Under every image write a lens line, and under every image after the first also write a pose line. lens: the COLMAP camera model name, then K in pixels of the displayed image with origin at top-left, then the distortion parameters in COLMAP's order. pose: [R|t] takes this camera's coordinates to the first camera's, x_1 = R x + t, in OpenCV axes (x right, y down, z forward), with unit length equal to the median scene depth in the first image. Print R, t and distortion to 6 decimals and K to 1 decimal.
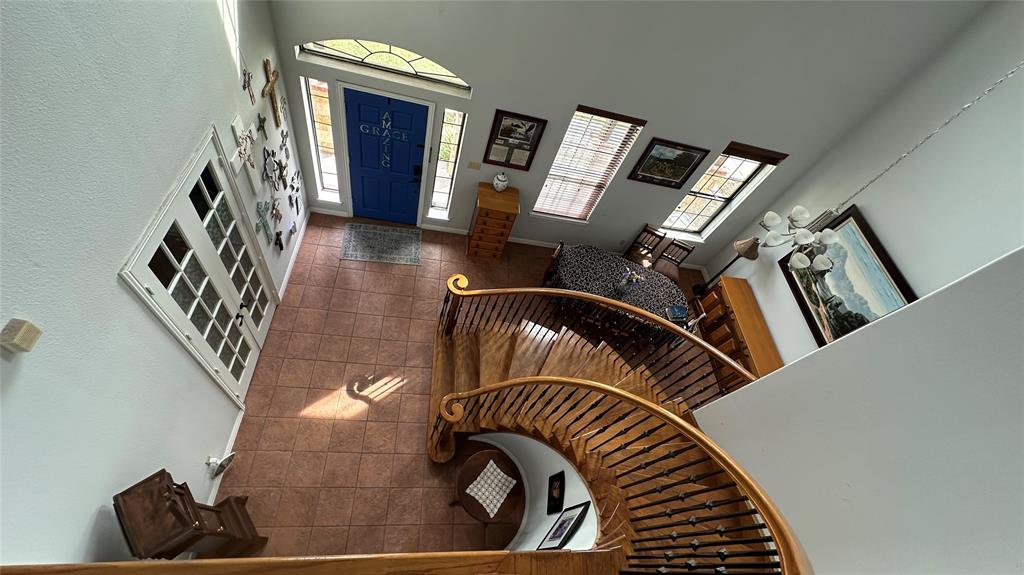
lens RADIAL K [[412.1, 0, 510.1], [0, 412.1, 289.0], [0, 0, 1]] dist [-0.008129, 0.000454]
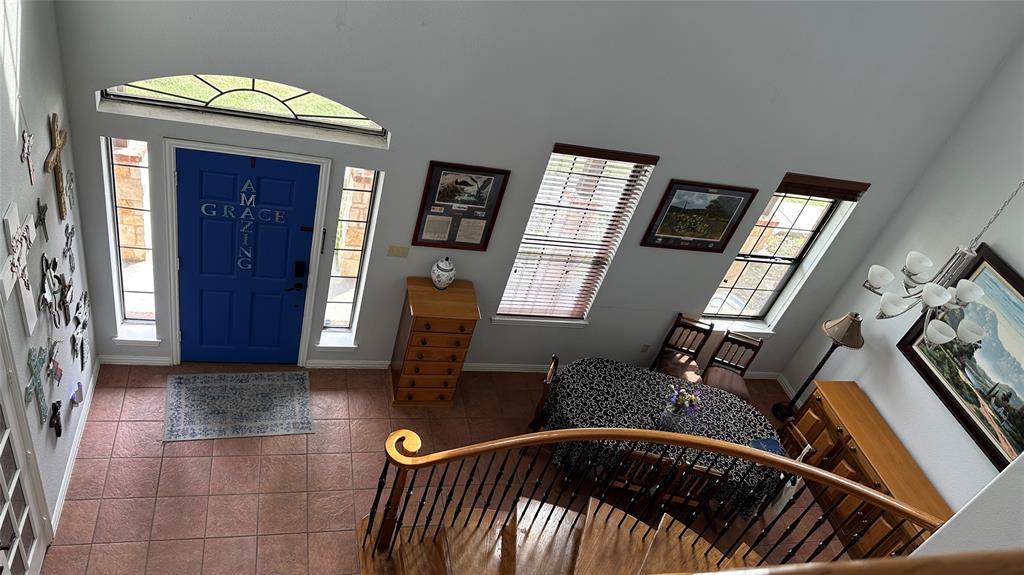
lens RADIAL K [[726.6, 0, 506.6], [0, 726.6, 286.9], [0, 0, 1]] dist [0.044924, -0.063469]
pose [[0.983259, -0.114053, 0.142102, -0.089743], [0.145604, 0.960676, -0.236435, 0.028257], [-0.109548, 0.253167, 0.961200, -0.033641]]
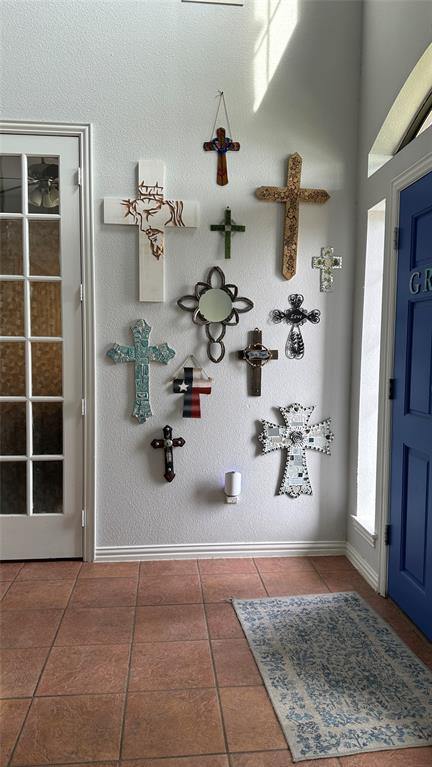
lens RADIAL K [[544.2, 0, 215.6], [0, 544.2, 383.8], [0, 0, 1]] dist [0.044924, -0.063469]
pose [[0.064975, -0.179211, -0.981663, 0.116082], [-0.815976, 0.556739, -0.155645, -0.102442], [0.574423, 0.811126, -0.110058, 0.977624]]
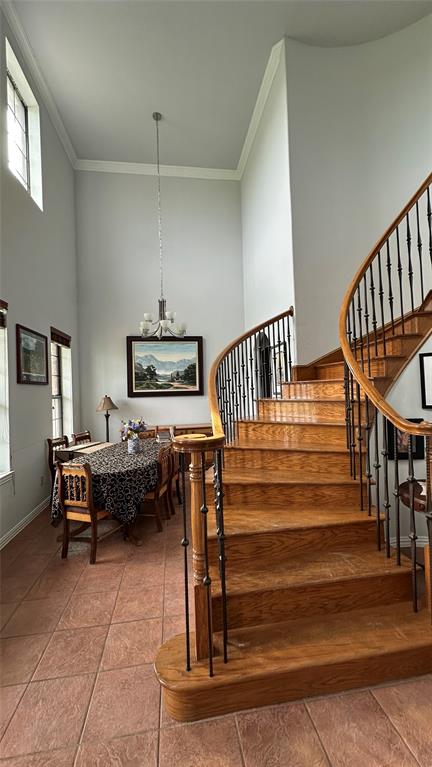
lens RADIAL K [[308.7, 0, 217.1], [0, 308.7, 381.2], [0, 0, 1]] dist [-0.008129, 0.000454]
pose [[-0.124247, -0.221583, 0.967194, -0.384259], [0.818766, 0.527739, 0.226084, -0.091830], [-0.560522, 0.819996, 0.115854, 0.766328]]
